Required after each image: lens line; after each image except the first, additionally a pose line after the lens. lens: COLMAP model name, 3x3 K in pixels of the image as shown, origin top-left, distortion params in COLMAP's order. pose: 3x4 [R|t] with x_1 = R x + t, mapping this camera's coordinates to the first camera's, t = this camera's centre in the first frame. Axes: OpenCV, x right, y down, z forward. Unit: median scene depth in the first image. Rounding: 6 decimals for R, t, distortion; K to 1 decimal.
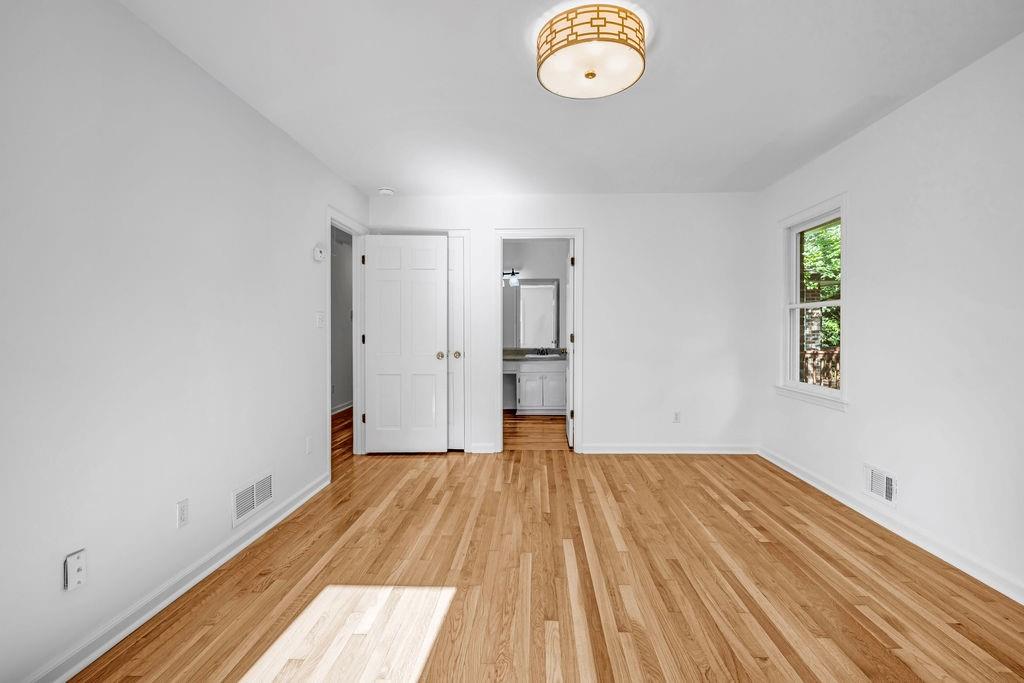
lens RADIAL K [[491.2, 0, 507.3], [0, 491.2, 336.9], [0, 0, 1]] dist [0.000655, -0.000671]
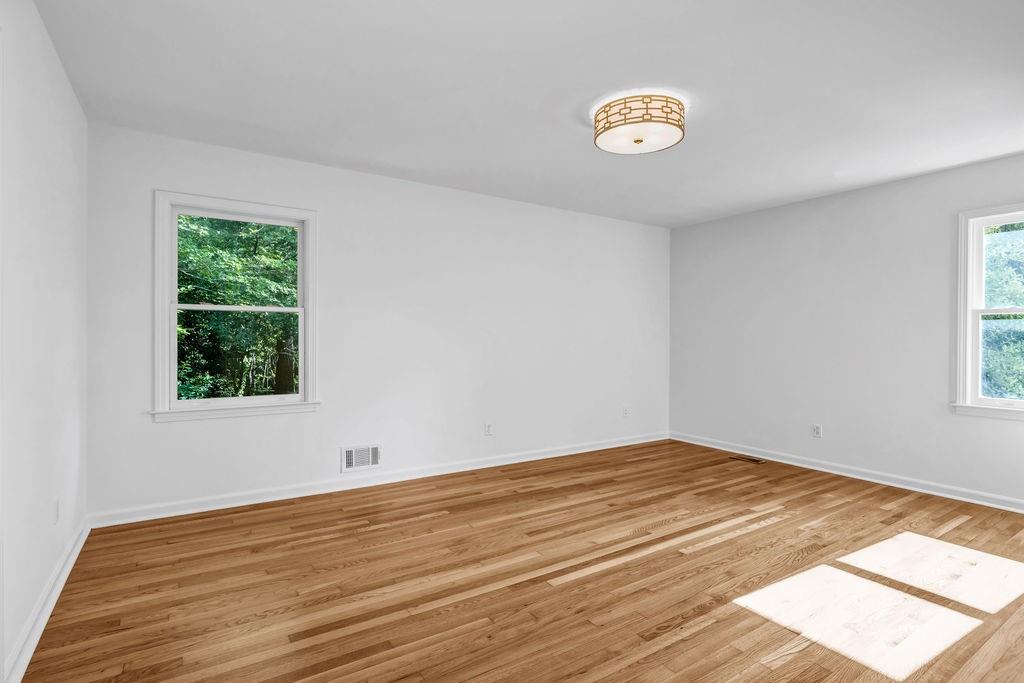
lens RADIAL K [[491.2, 0, 501.4], [0, 491.2, 342.7], [0, 0, 1]] dist [0.000655, -0.000671]
pose [[-0.583175, -0.005662, 0.812327, -0.555733], [0.006822, 0.999906, 0.011868, -0.004608], [-0.812318, 0.012463, -0.583082, 1.721247]]
